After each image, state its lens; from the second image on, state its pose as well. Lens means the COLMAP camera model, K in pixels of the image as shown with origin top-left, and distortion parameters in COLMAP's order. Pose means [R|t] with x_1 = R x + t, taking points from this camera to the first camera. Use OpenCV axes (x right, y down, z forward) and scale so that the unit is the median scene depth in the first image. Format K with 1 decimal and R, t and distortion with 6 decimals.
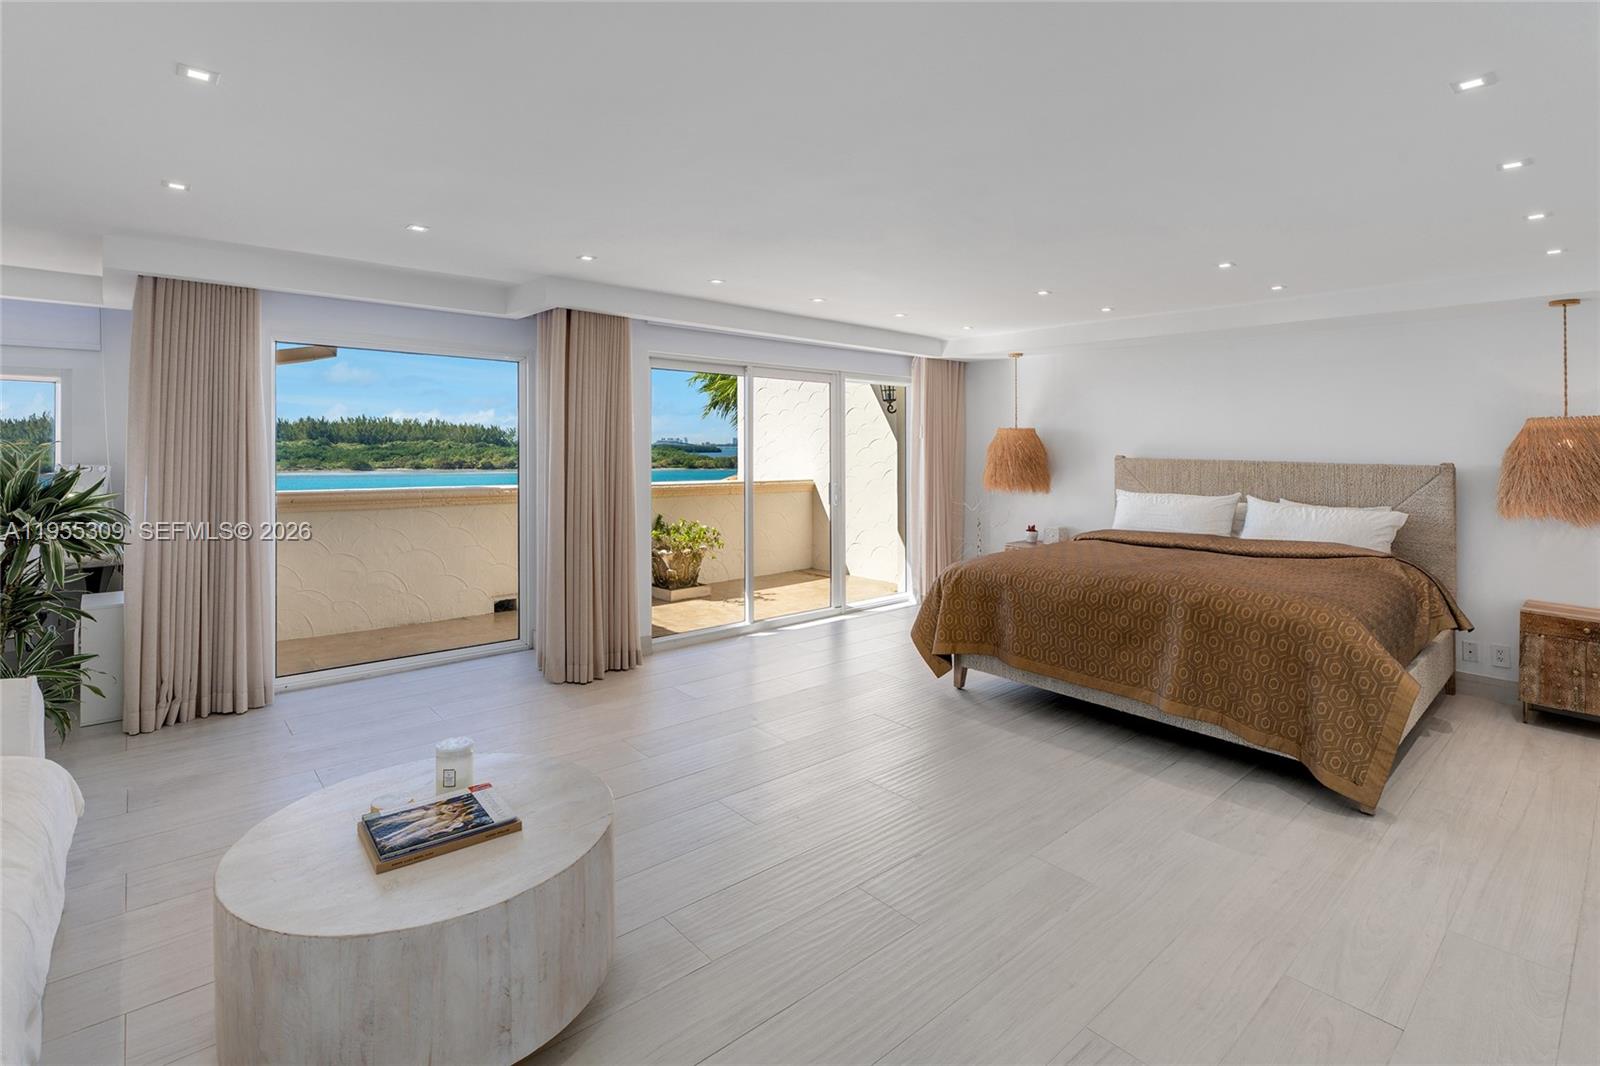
lens RADIAL K [[751.2, 0, 800.0], [0, 751.2, 533.0], [0, 0, 1]] dist [0.000308, -0.000357]
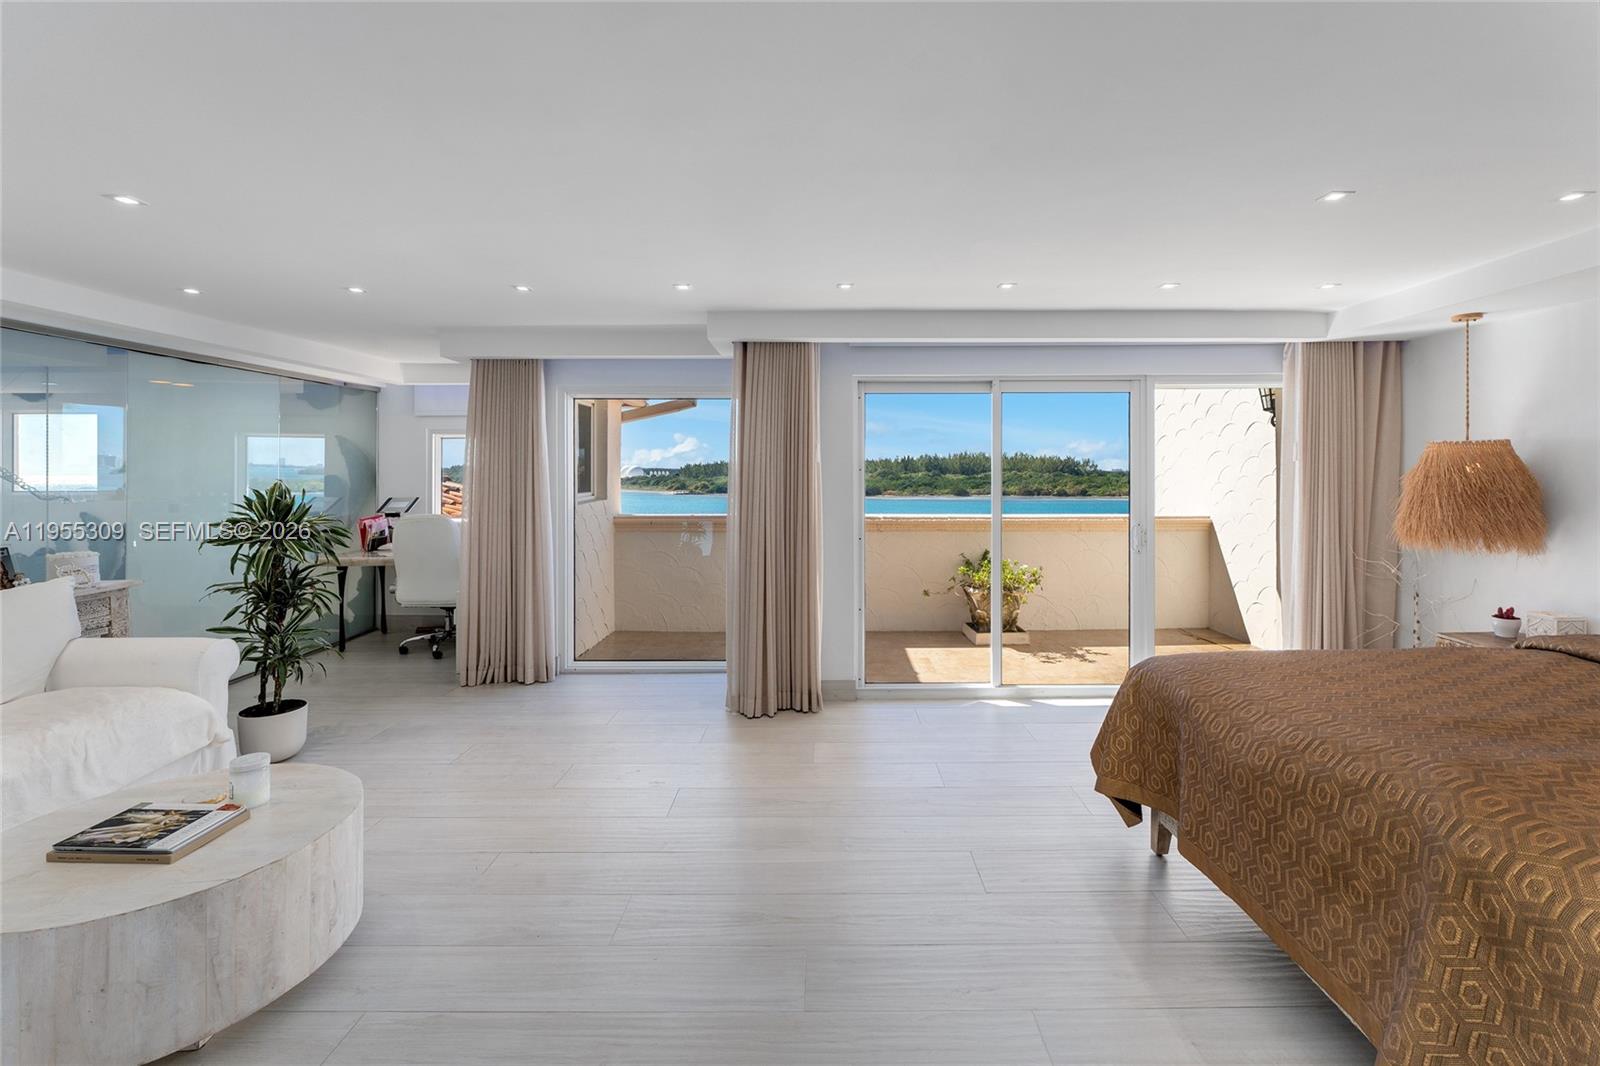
lens RADIAL K [[694.7, 0, 843.4], [0, 694.7, 539.5], [0, 0, 1]] dist [0.000668, -0.000388]
pose [[0.754244, 0.050852, -0.654622, 0.312235], [-0.065635, 0.997842, 0.001890, -0.034710], [0.653305, 0.041540, 0.755954, 0.301871]]
